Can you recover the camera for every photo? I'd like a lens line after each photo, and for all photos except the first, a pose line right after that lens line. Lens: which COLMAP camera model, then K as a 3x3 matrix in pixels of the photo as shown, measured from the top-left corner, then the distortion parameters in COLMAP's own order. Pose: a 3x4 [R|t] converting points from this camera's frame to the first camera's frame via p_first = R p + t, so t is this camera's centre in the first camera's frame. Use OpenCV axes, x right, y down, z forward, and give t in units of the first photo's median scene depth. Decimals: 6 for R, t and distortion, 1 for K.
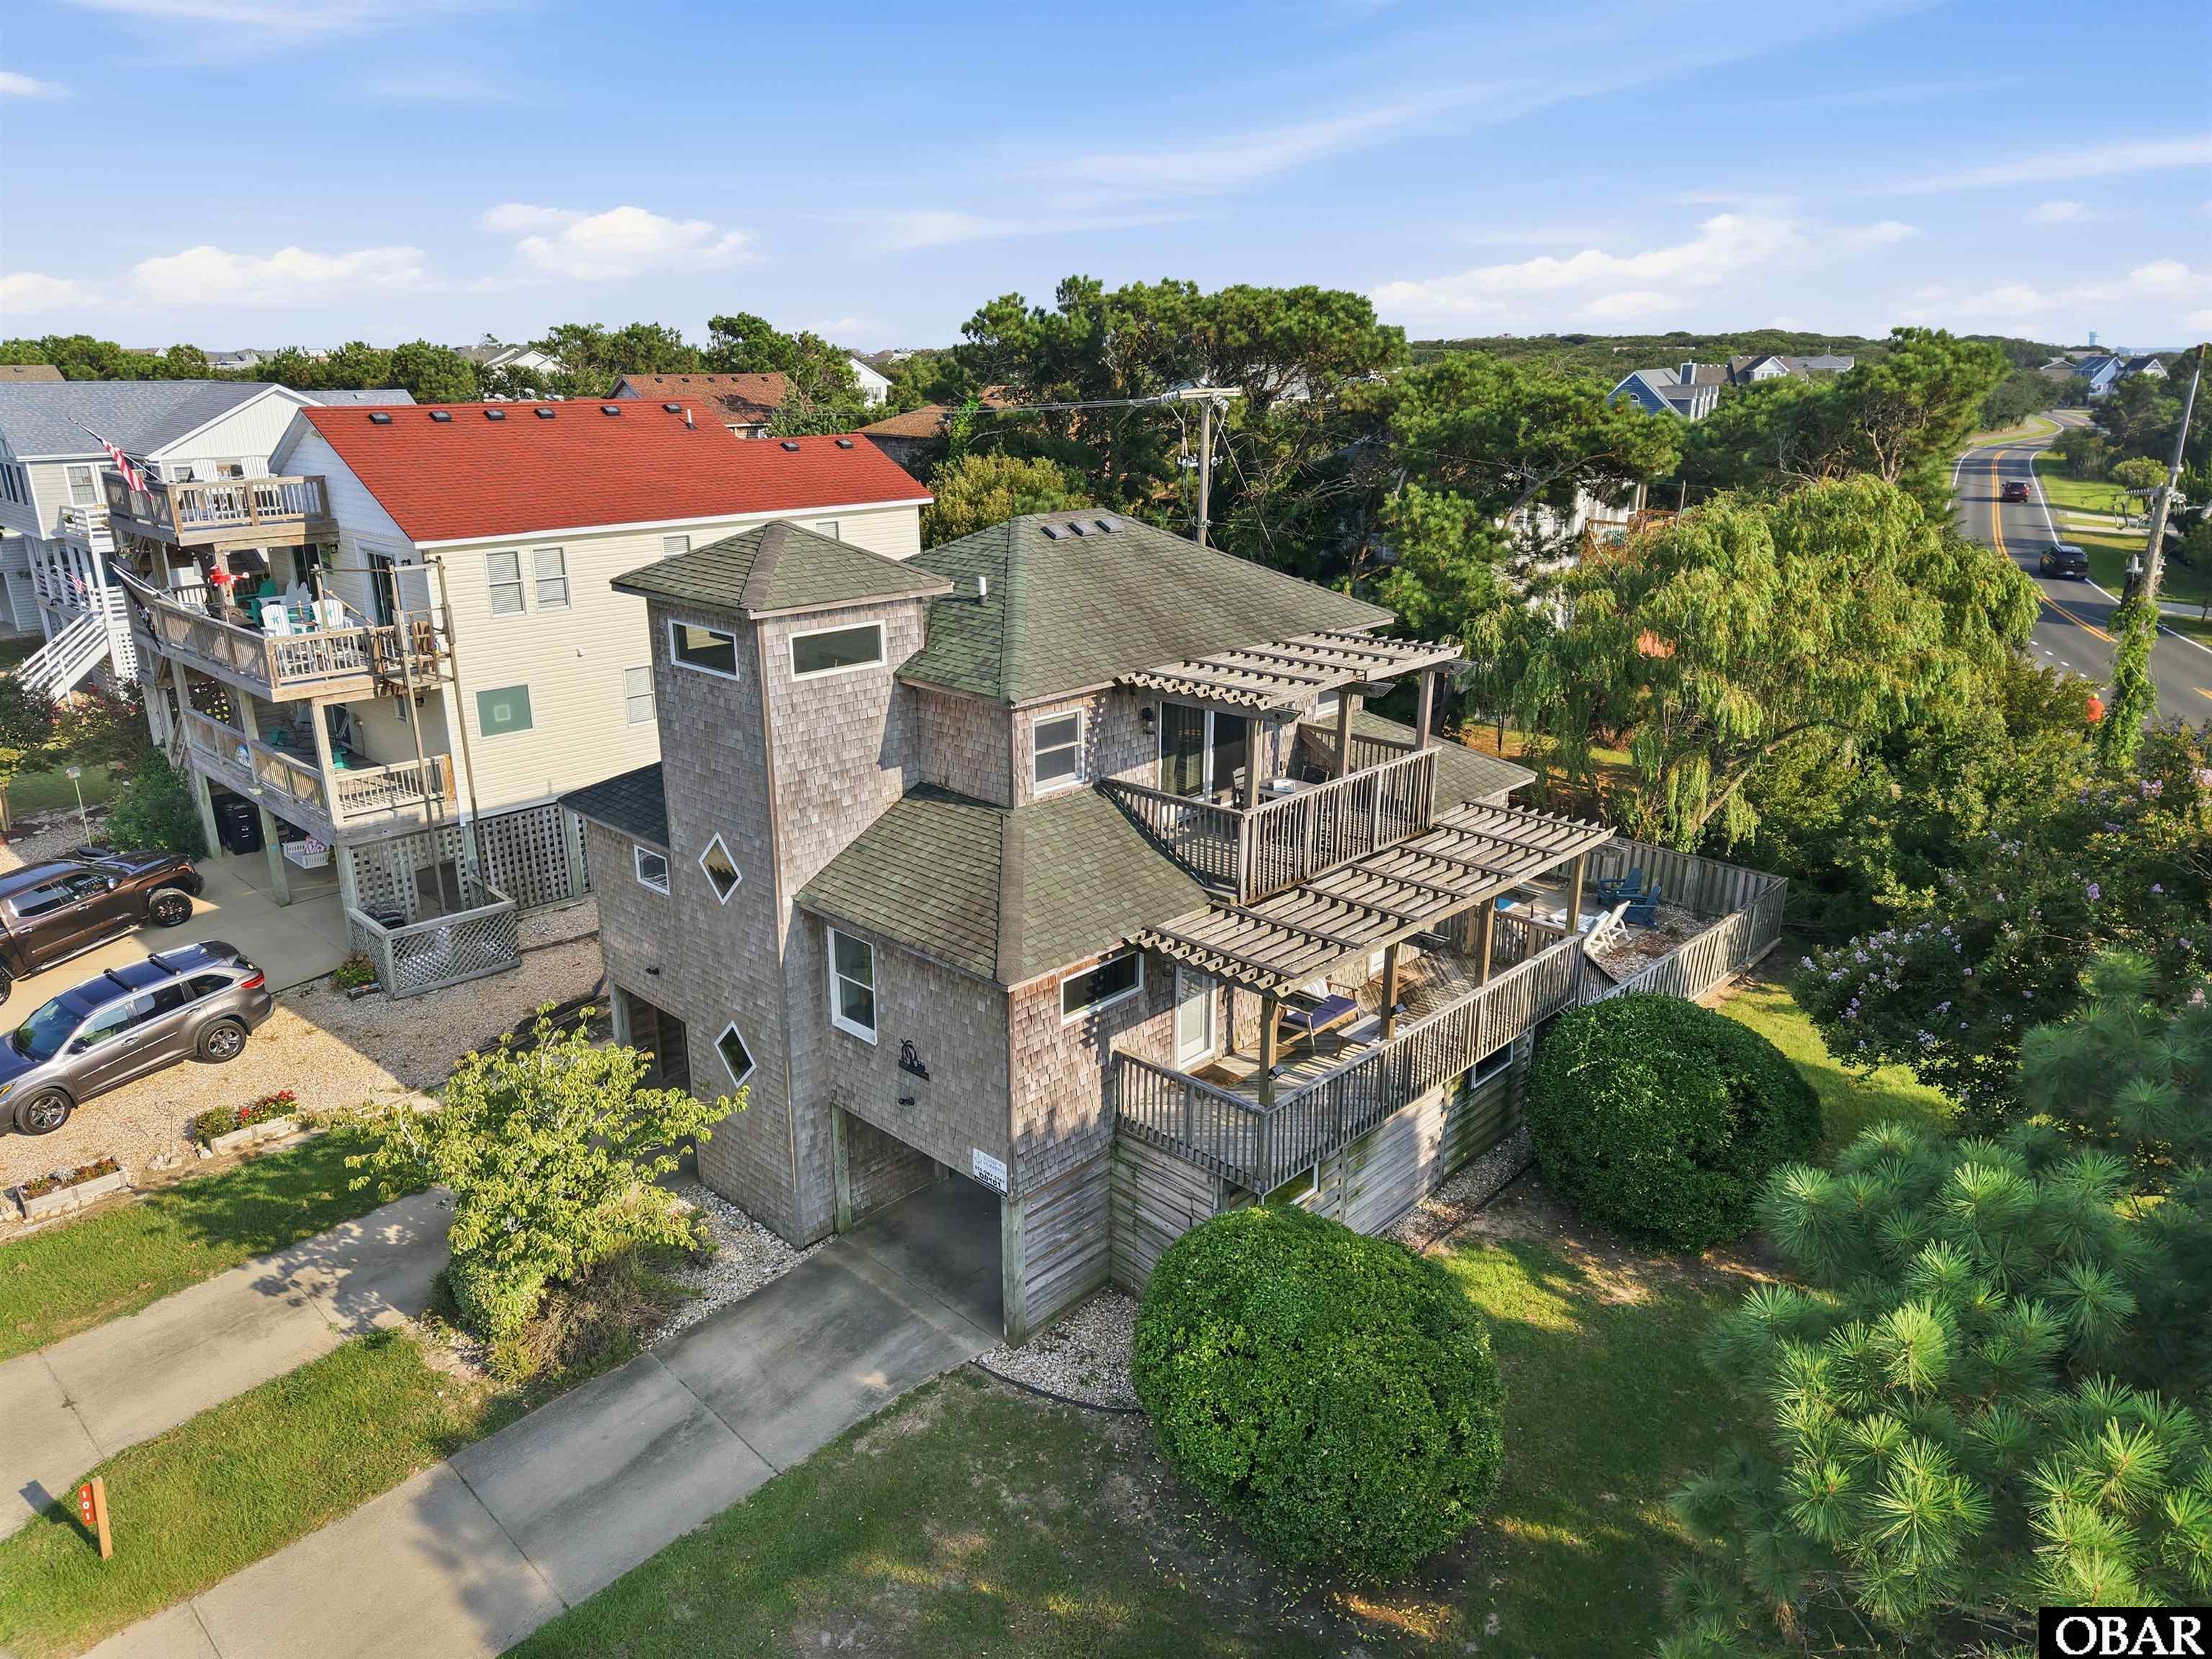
lens RADIAL K [[1464.2, 0, 1102.7], [0, 1464.2, 833.1], [0, 0, 1]] dist [0.047212, -0.049257]
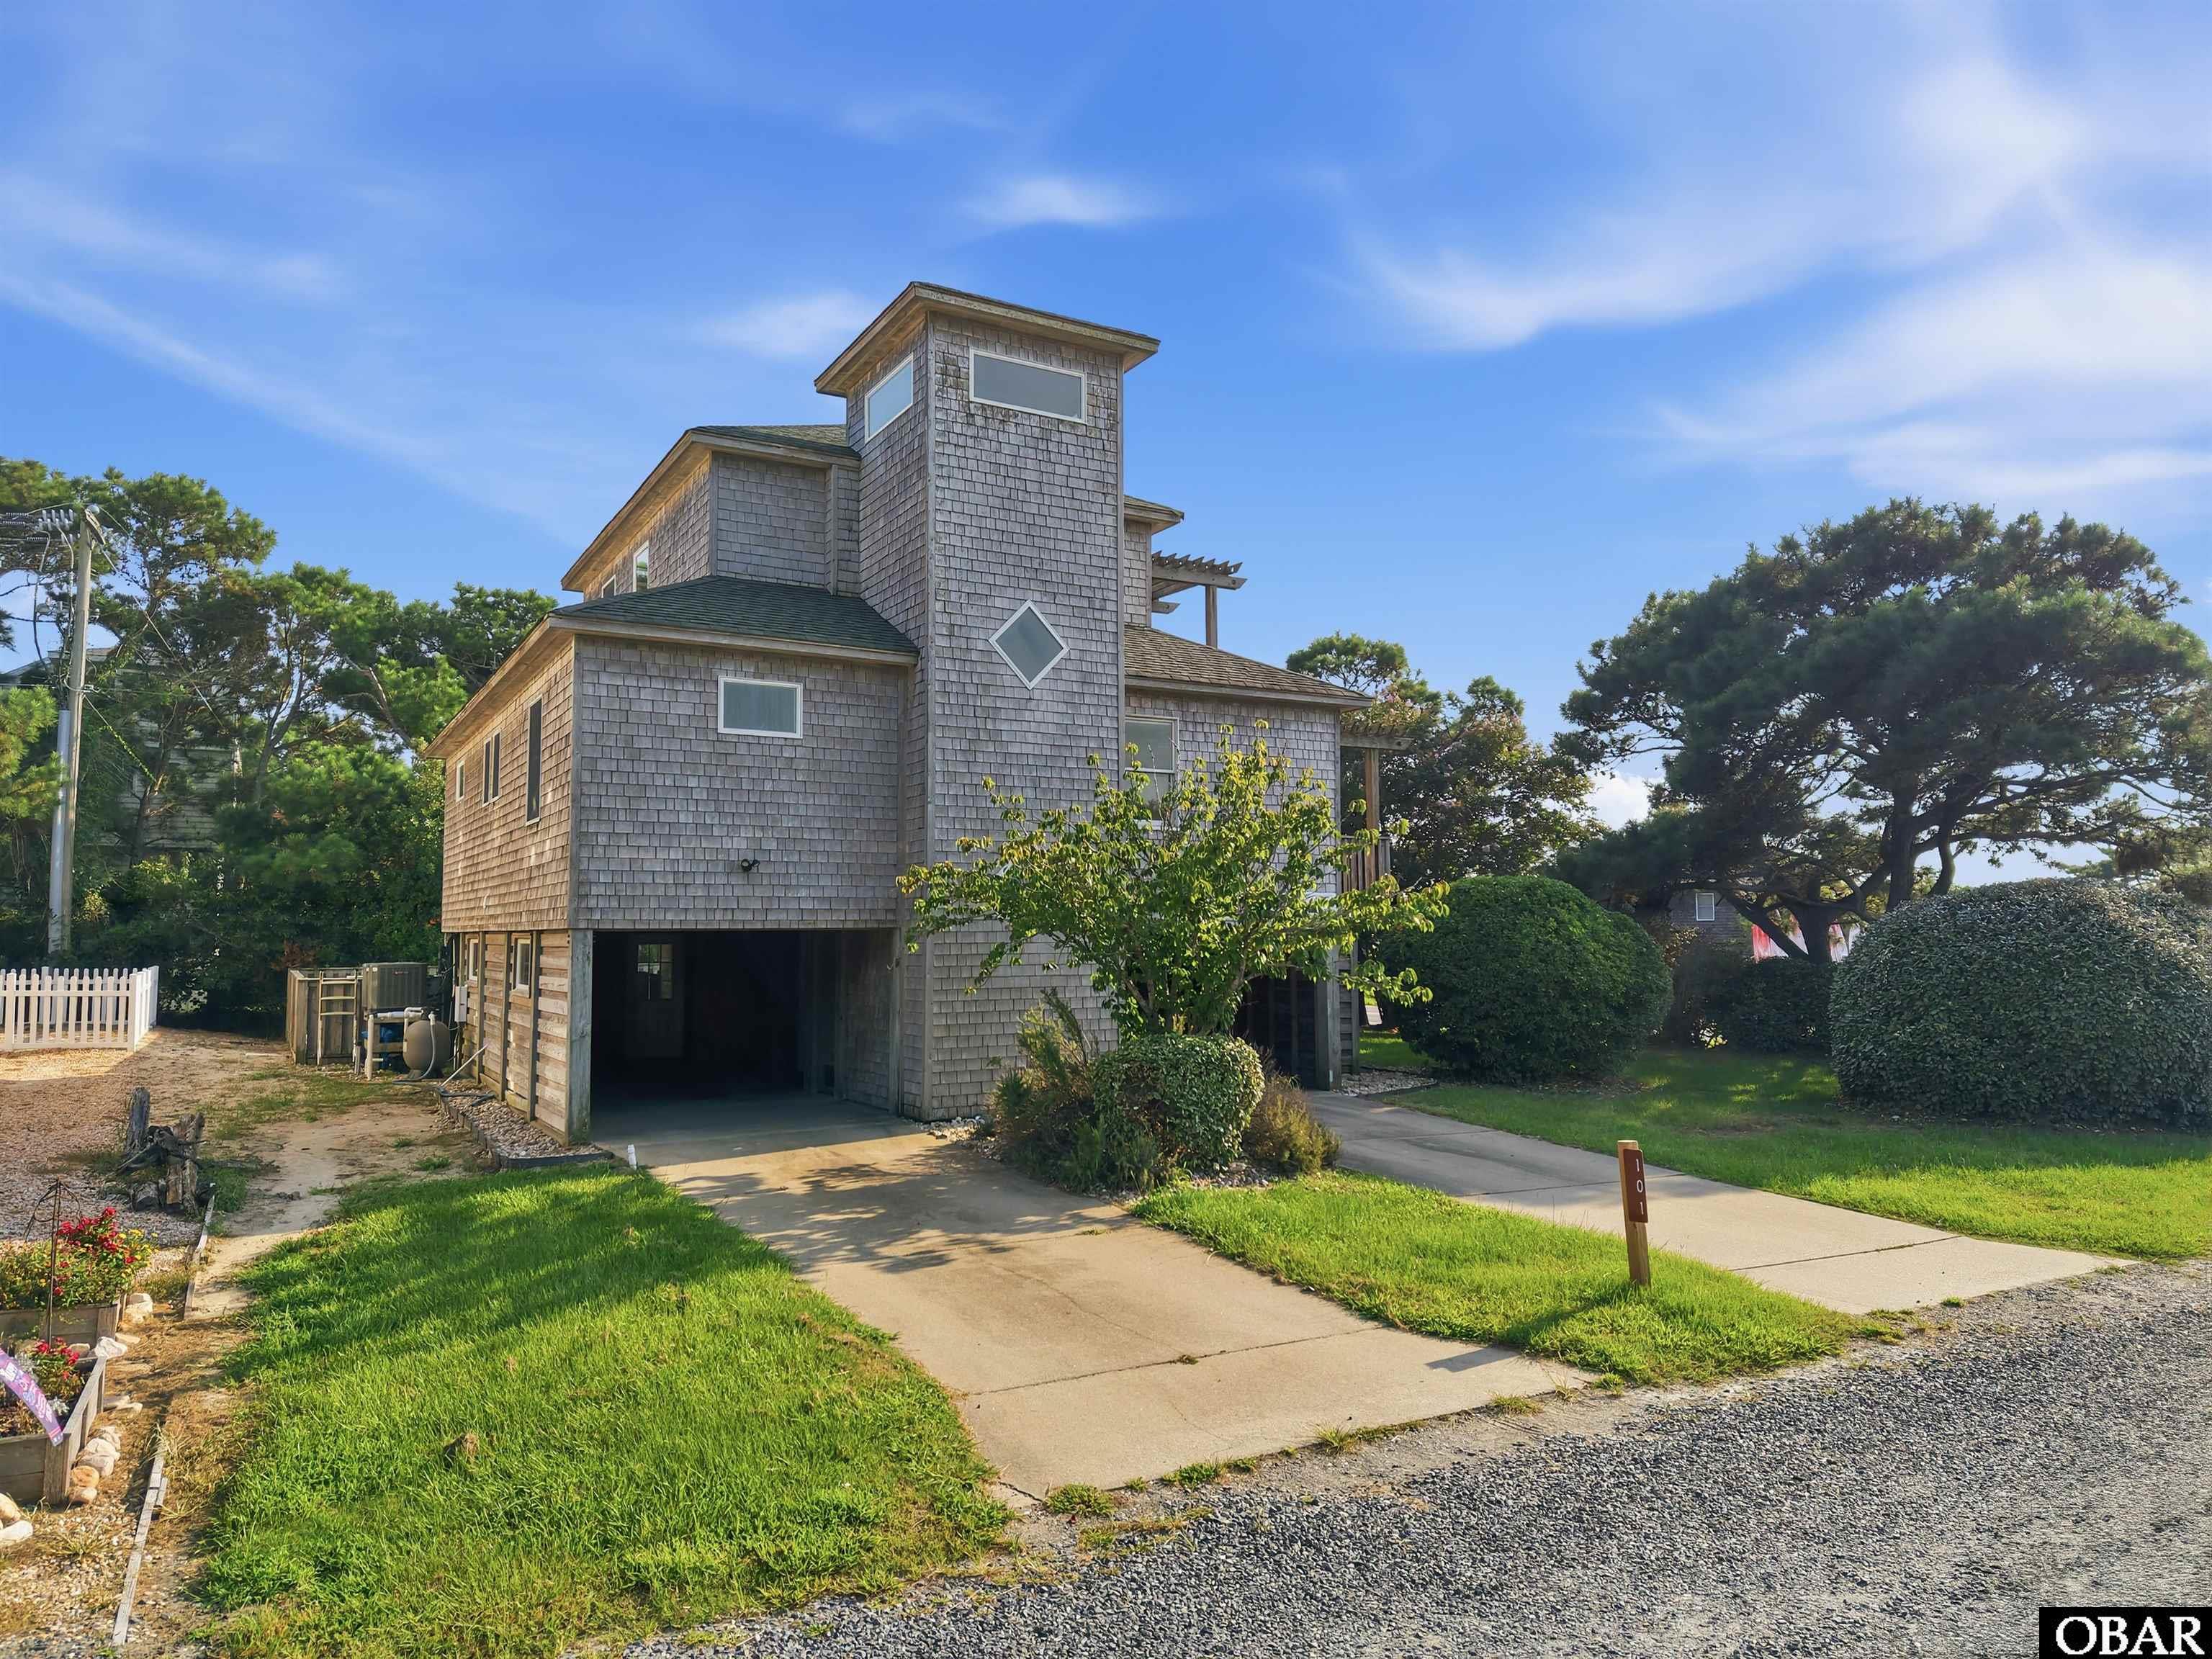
lens RADIAL K [[1464.2, 0, 1098.3], [0, 1464.2, 838.4], [0, 0, 1]] dist [0.047212, -0.049257]
pose [[0.292381, 0.058232, 0.954527, -1.087021], [0.298151, 0.942842, -0.148846, 0.277861], [-0.908636, 0.328112, 0.258307, 0.809084]]
